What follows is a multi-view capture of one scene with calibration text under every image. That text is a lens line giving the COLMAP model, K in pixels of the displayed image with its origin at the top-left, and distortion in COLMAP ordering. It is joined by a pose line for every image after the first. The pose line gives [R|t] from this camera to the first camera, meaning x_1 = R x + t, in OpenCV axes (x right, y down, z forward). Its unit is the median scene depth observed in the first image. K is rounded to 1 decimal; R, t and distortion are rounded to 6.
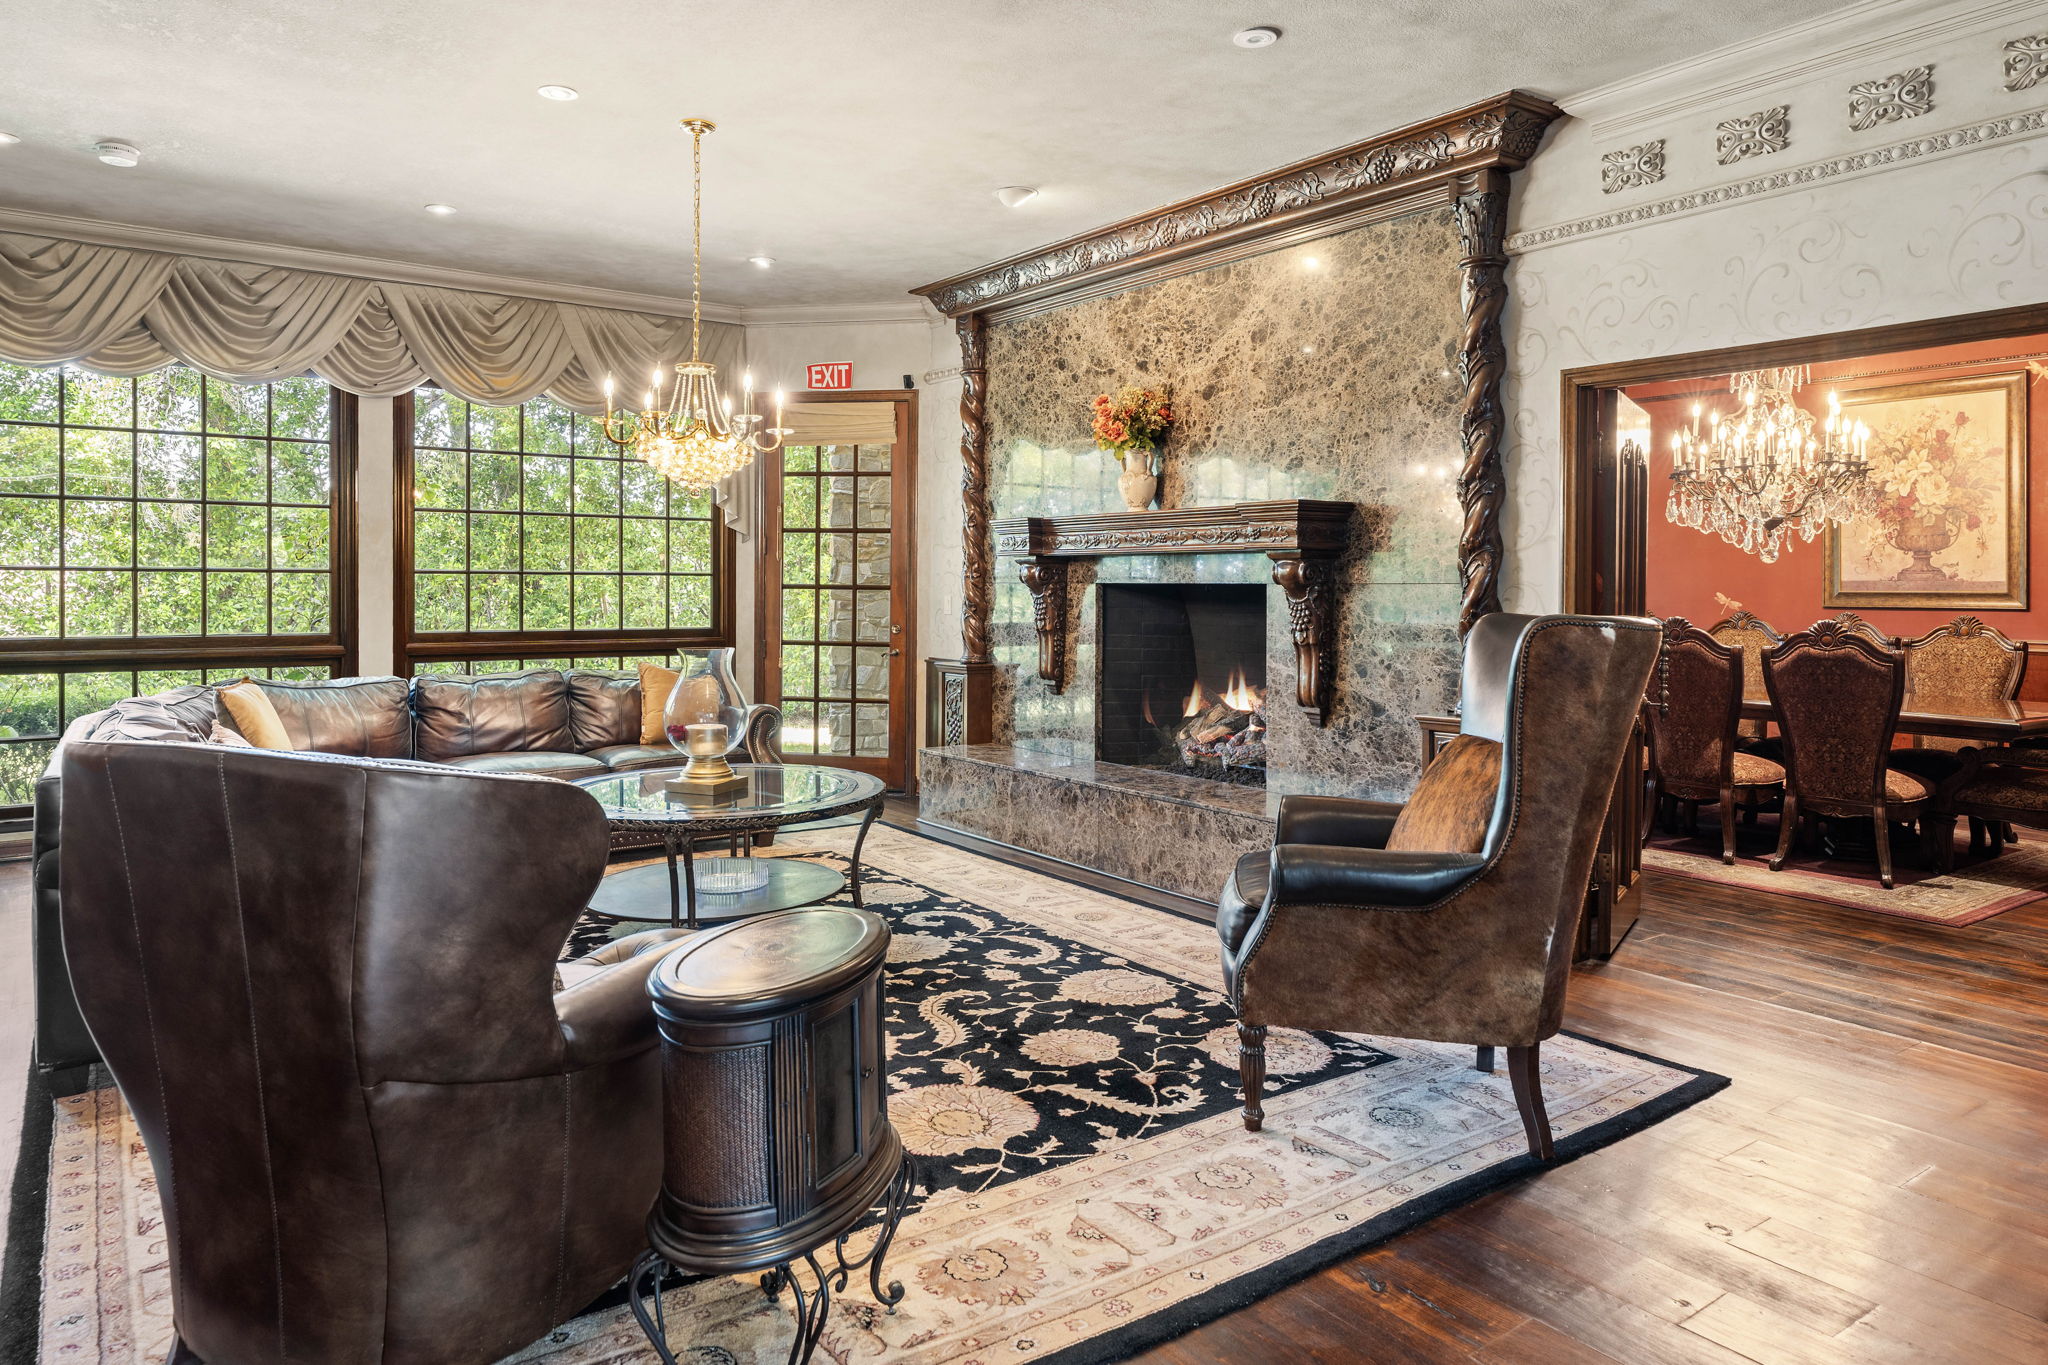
lens RADIAL K [[1314.3, 0, 1033.1], [0, 1314.3, 578.6], [0, 0, 1]] dist [-0.005529, 0.003131]
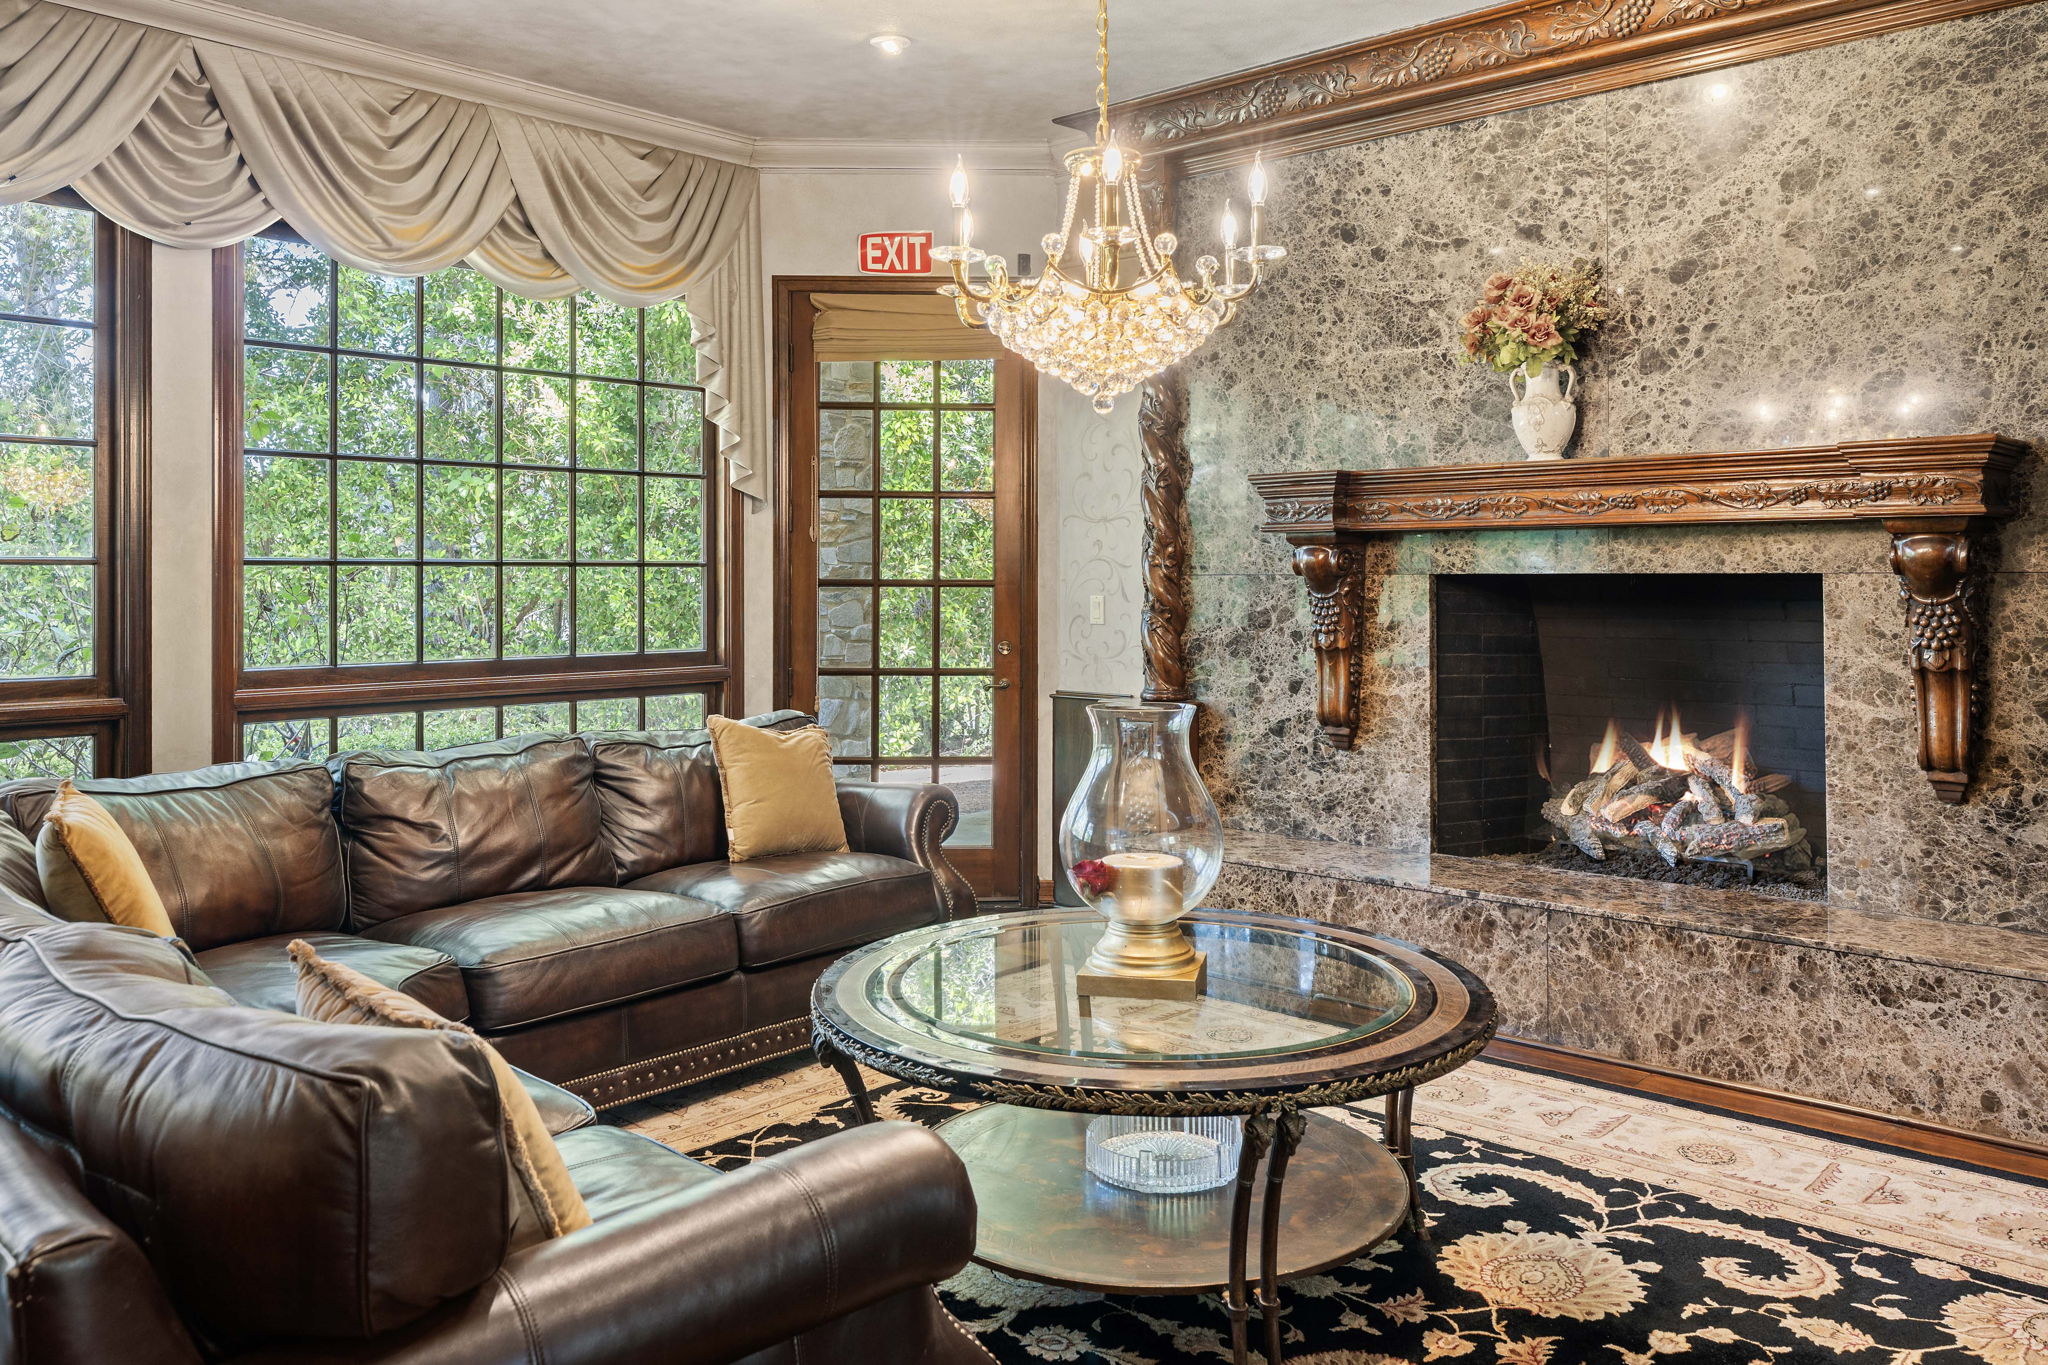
lens RADIAL K [[1568.0, 0, 1035.7], [0, 1568.0, 546.3], [0, 0, 1]] dist [-0.004634, 0.007117]
pose [[0.980149, -0.003418, 0.198232, -0.344748], [0.006124, 0.999896, -0.013039, -0.001585], [-0.198167, 0.013994, 0.980068, 0.347032]]
